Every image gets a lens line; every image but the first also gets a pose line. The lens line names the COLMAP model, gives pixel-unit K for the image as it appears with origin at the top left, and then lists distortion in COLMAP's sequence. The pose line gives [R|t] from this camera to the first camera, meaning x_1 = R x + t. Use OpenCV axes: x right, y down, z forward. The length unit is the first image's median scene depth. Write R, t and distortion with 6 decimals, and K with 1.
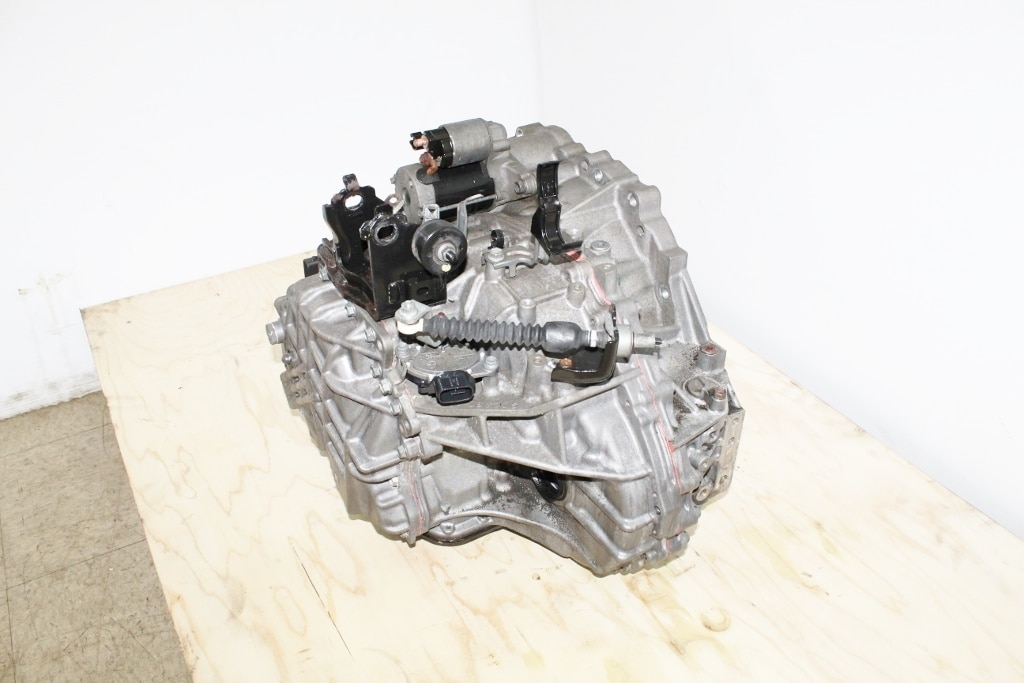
lens RADIAL K [[850.1, 0, 517.8], [0, 850.1, 337.9], [0, 0, 1]] dist [-0.157800, 0.118482]
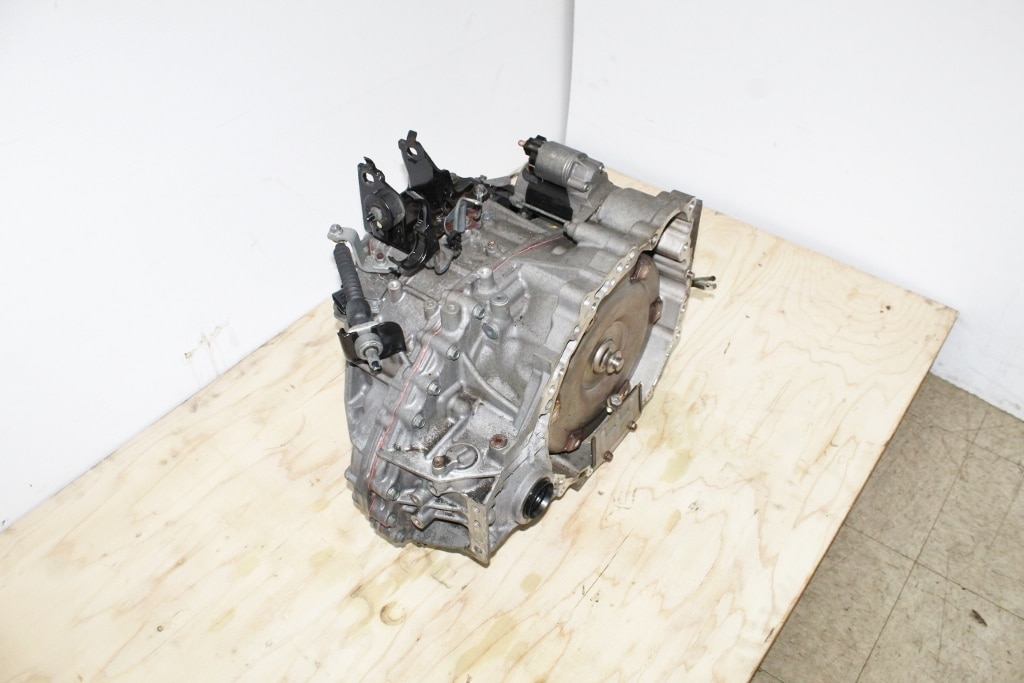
lens RADIAL K [[850.1, 0, 517.5], [0, 850.1, 337.2], [0, 0, 1]] dist [-0.157800, 0.118482]
pose [[0.365651, 0.629821, -0.685291, 0.849270], [-0.517076, 0.749662, 0.413085, -0.513082], [0.773906, 0.203303, 0.599780, 0.359266]]
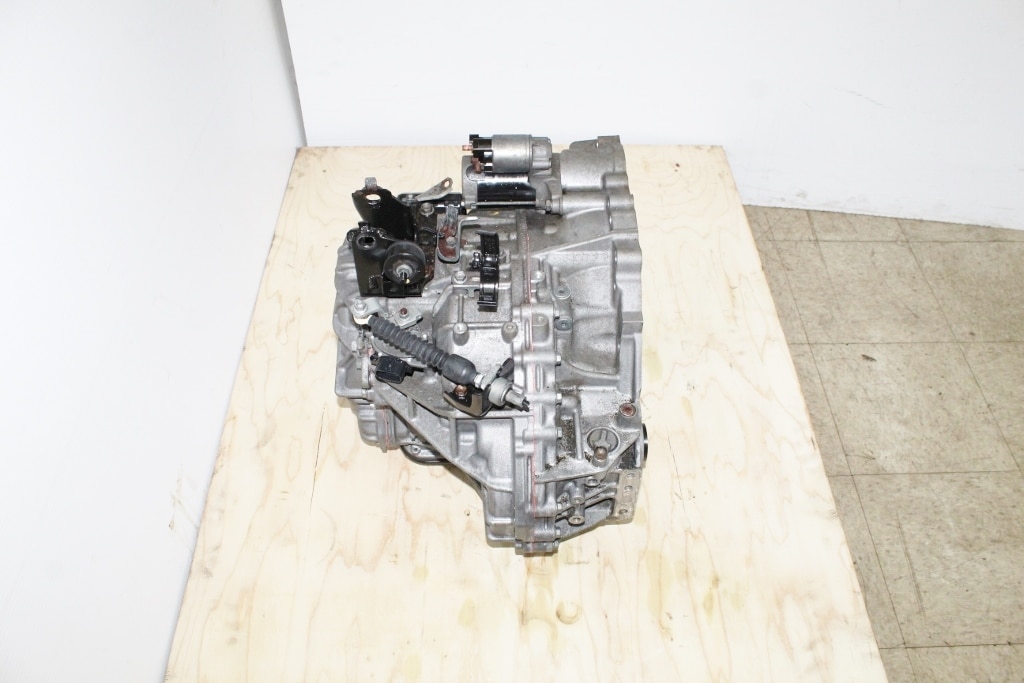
lens RADIAL K [[850.1, 0, 518.2], [0, 850.1, 345.4], [0, 0, 1]] dist [-0.157800, 0.118482]
pose [[0.869172, 0.368346, -0.329941, 0.430173], [-0.276650, 0.915224, 0.292968, -0.346042], [0.409883, -0.163362, 0.897390, -0.051842]]
